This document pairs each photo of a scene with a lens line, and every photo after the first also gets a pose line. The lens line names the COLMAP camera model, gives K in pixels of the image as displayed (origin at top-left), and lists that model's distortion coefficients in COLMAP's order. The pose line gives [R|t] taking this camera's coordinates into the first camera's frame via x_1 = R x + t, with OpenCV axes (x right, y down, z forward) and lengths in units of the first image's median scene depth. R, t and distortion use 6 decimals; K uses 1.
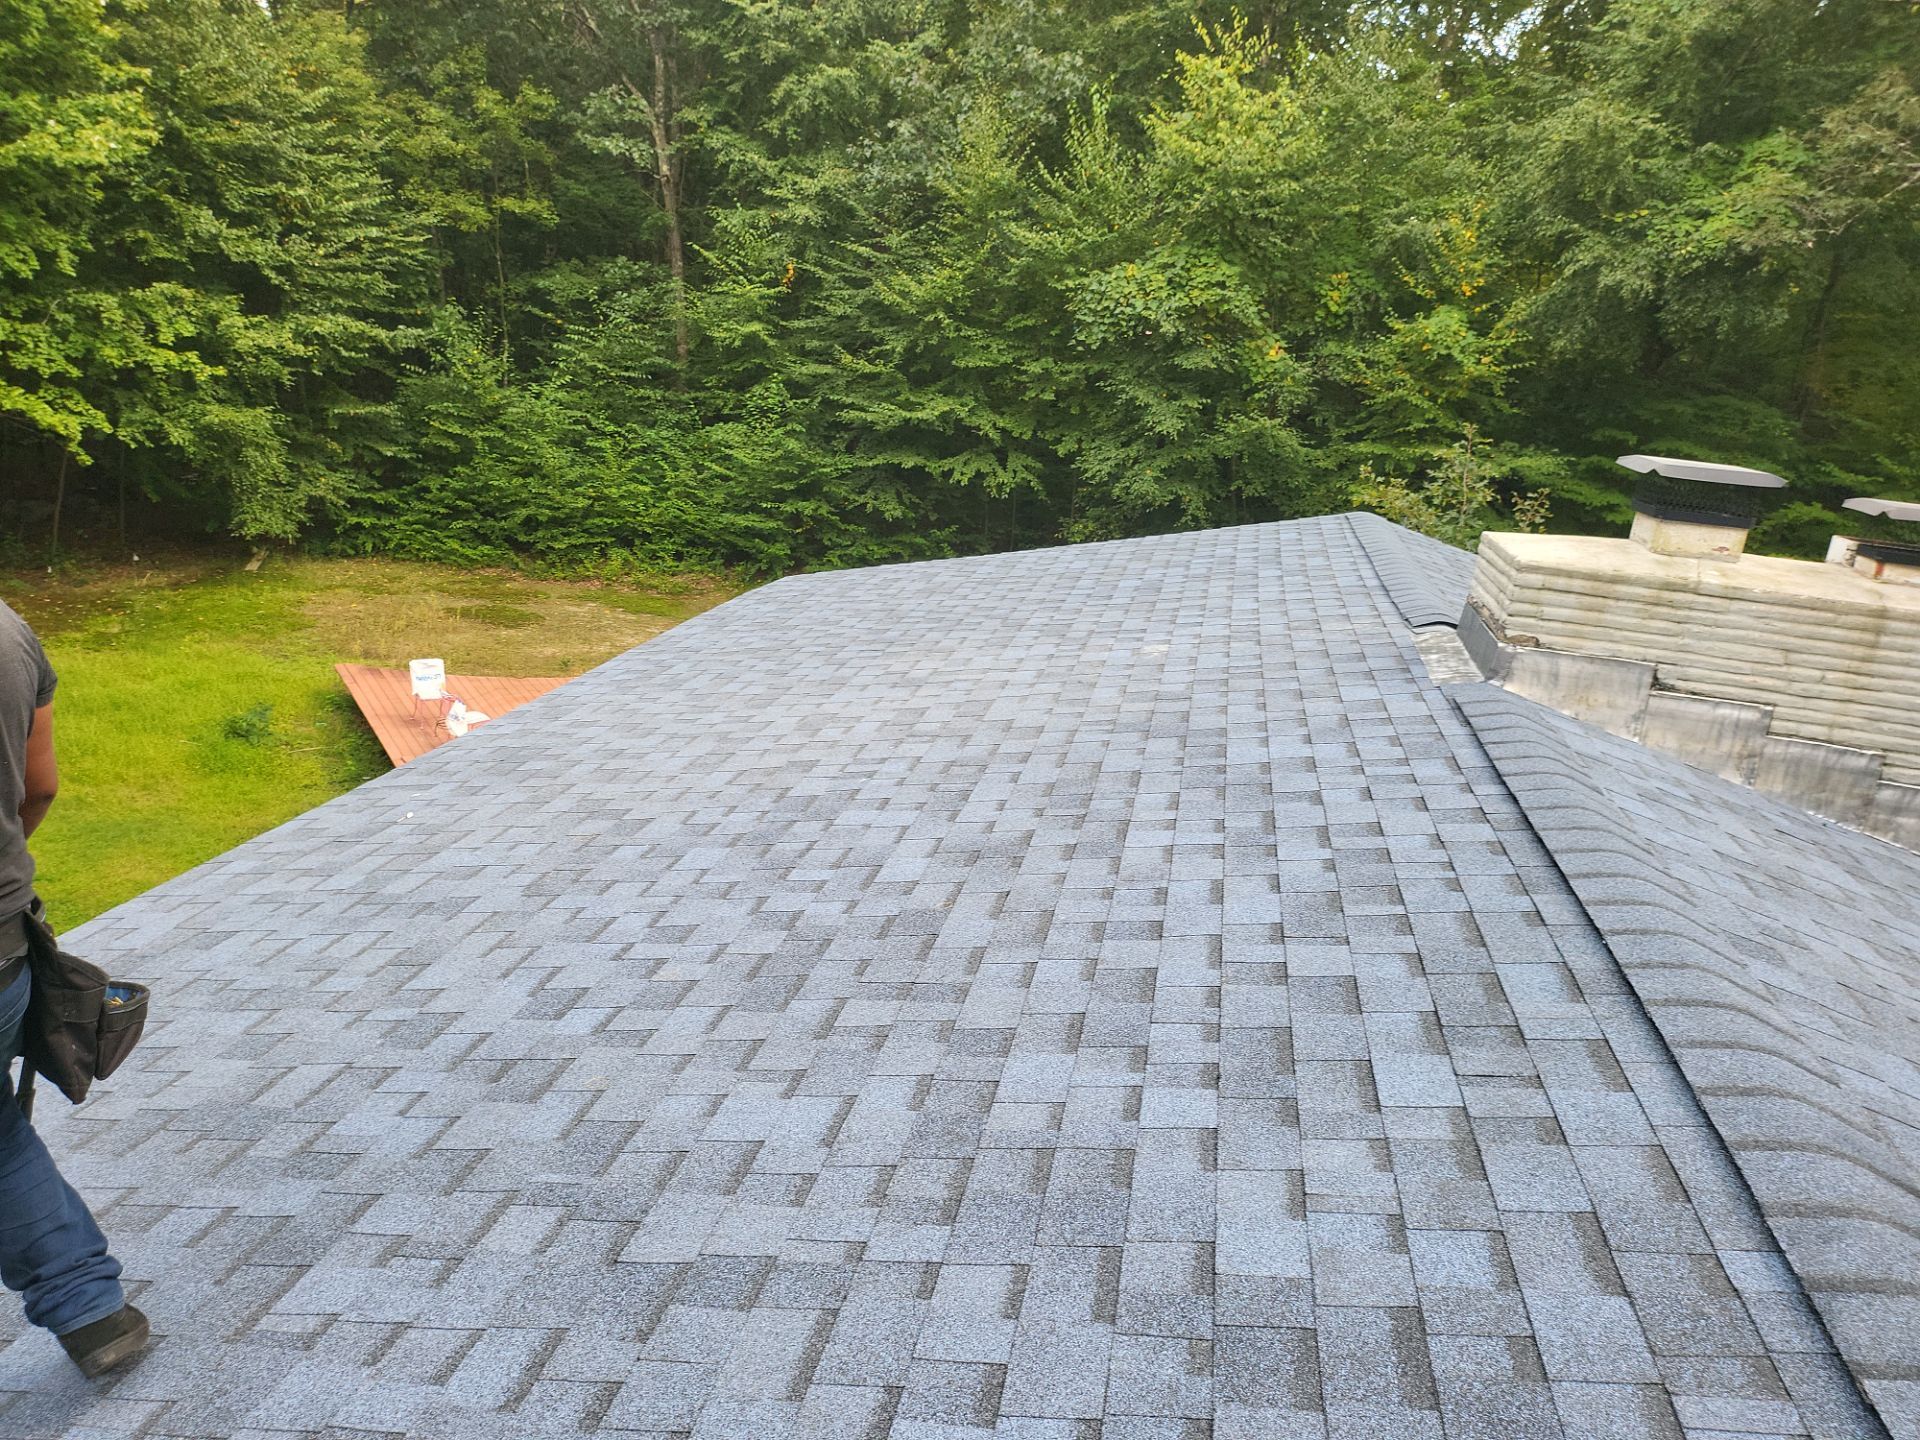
lens RADIAL K [[1337.2, 0, 957.8], [0, 1337.2, 730.1], [0, 0, 1]] dist [0.066938, -0.080337]
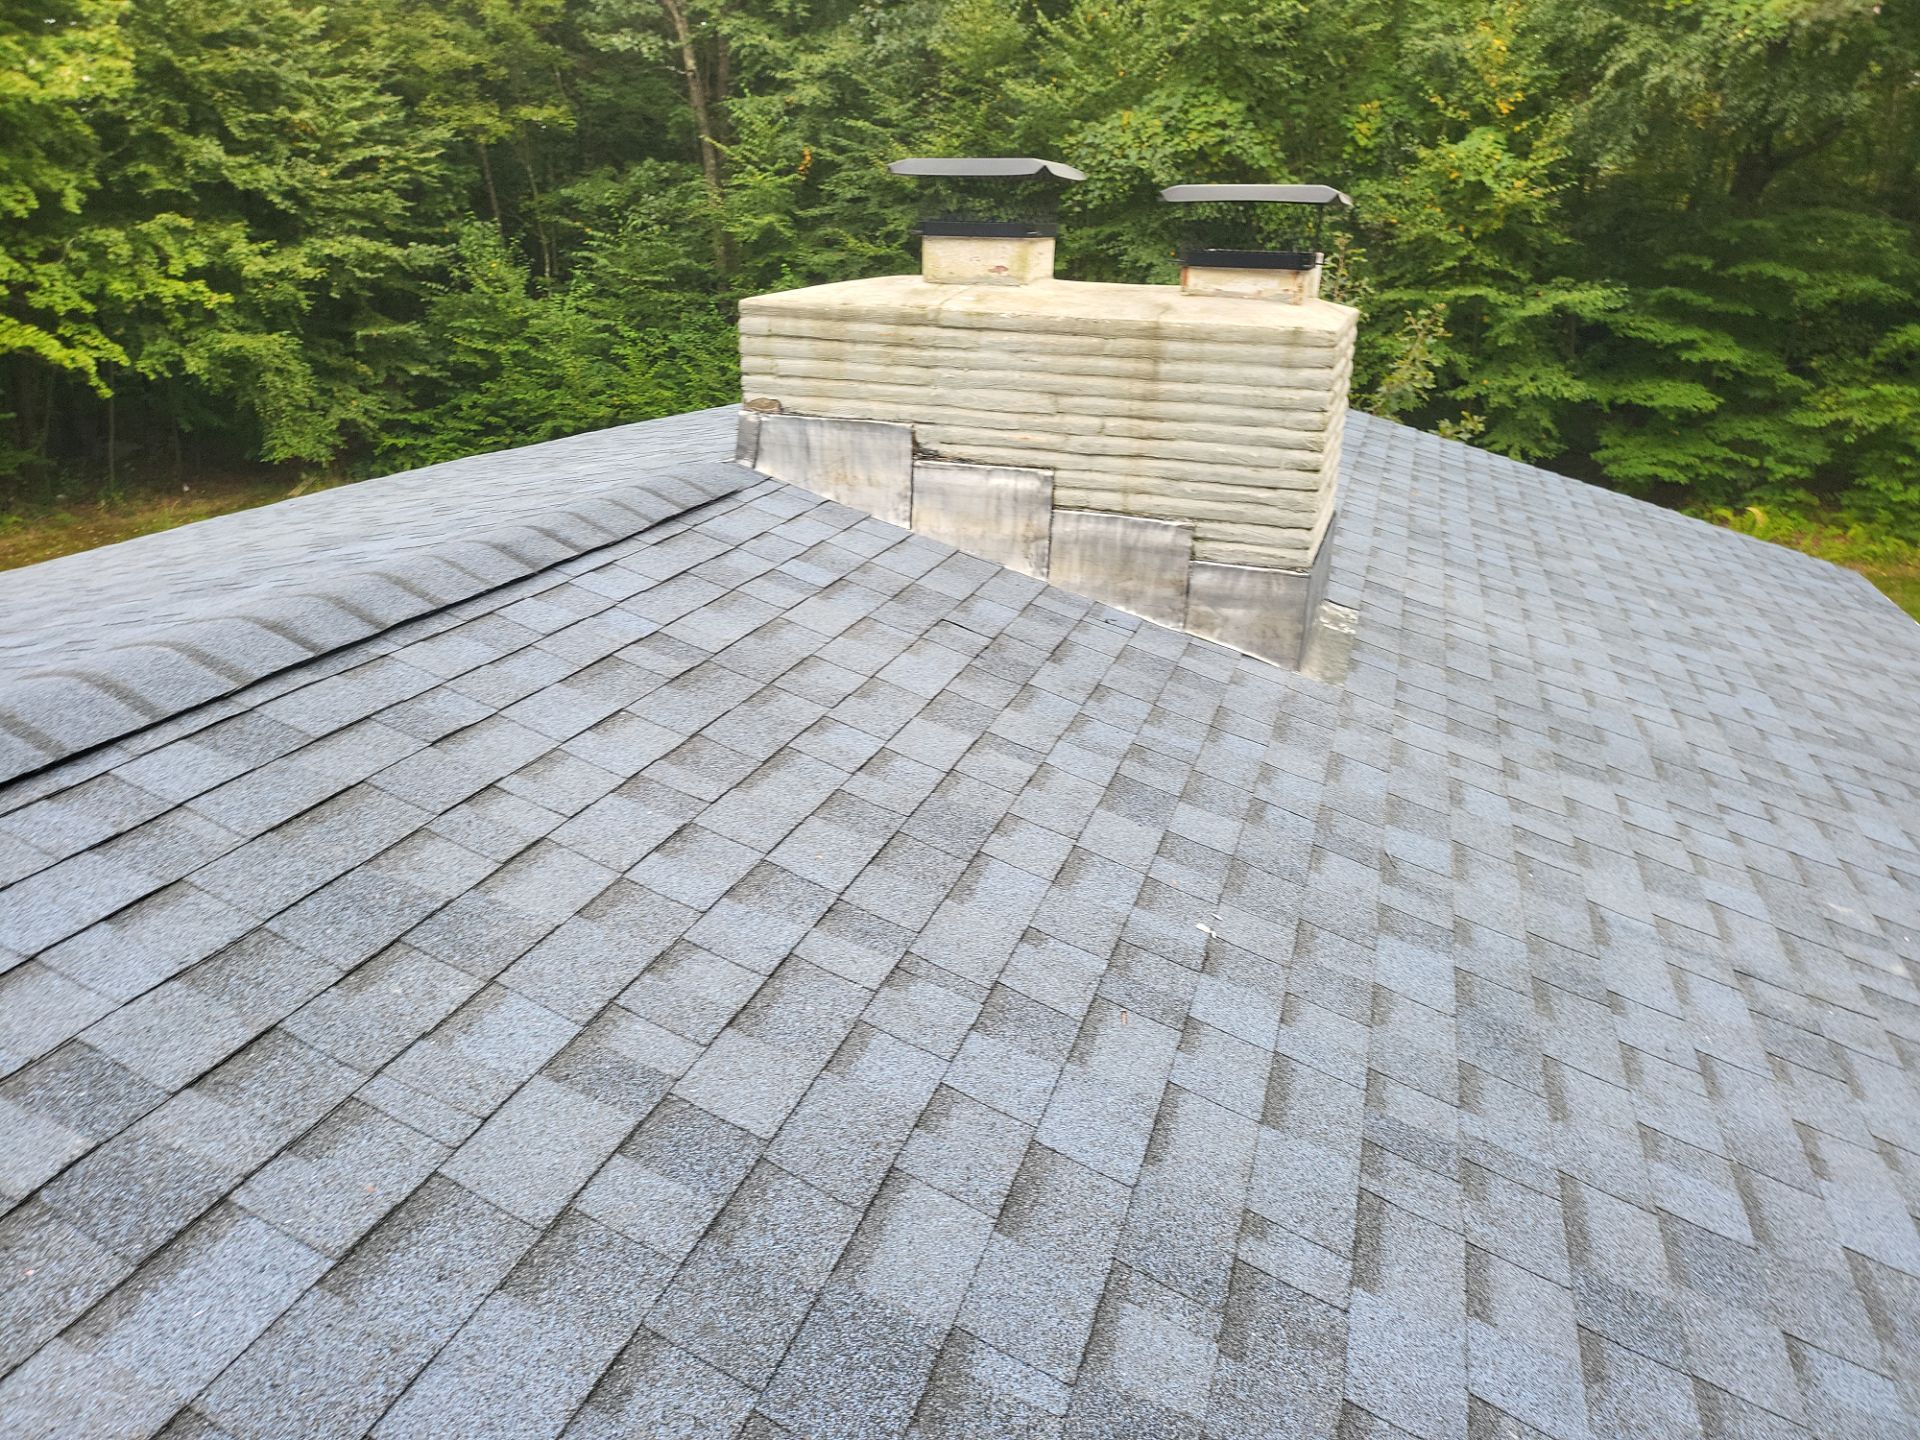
lens RADIAL K [[1330.6, 0, 960.0], [0, 1330.6, 720.0], [0, 0, 1]] dist [0.055694, -0.061804]
pose [[0.989729, -0.027372, -0.140314, 0.134939], [0.035398, 0.997857, 0.055022, 0.016670], [0.138507, -0.059424, 0.988577, 0.048608]]
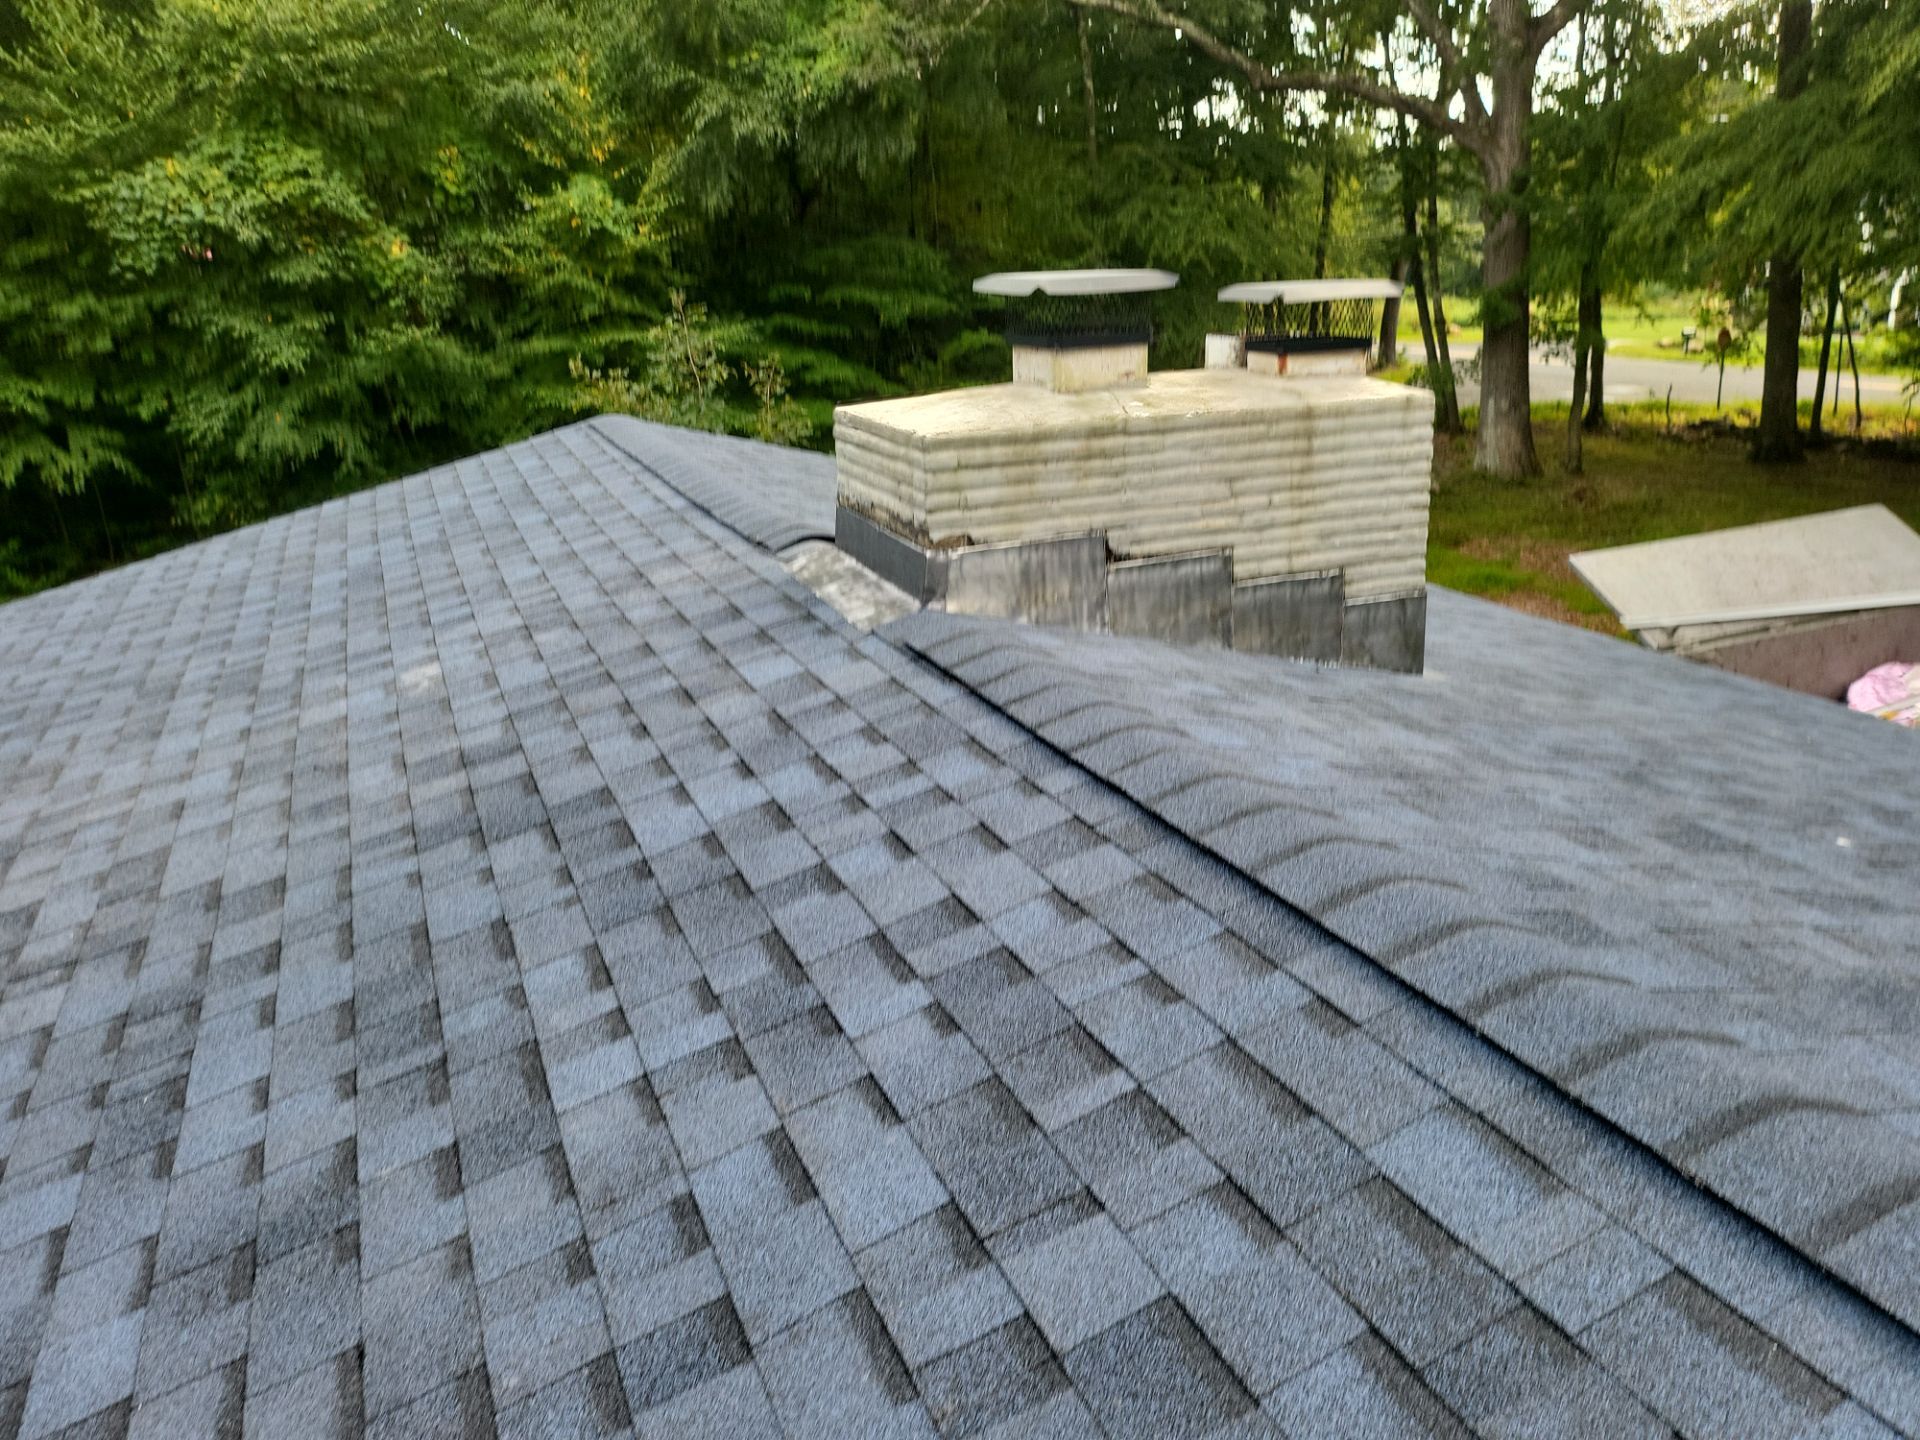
lens RADIAL K [[1451.9, 0, 1008.2], [0, 1451.9, 647.1], [0, 0, 1]] dist [0.059706, -0.068333]
pose [[0.808504, -0.272326, 0.521689, 0.003122], [0.274246, 0.958697, 0.075426, -0.013301], [-0.520682, 0.082089, 0.849795, 0.067349]]
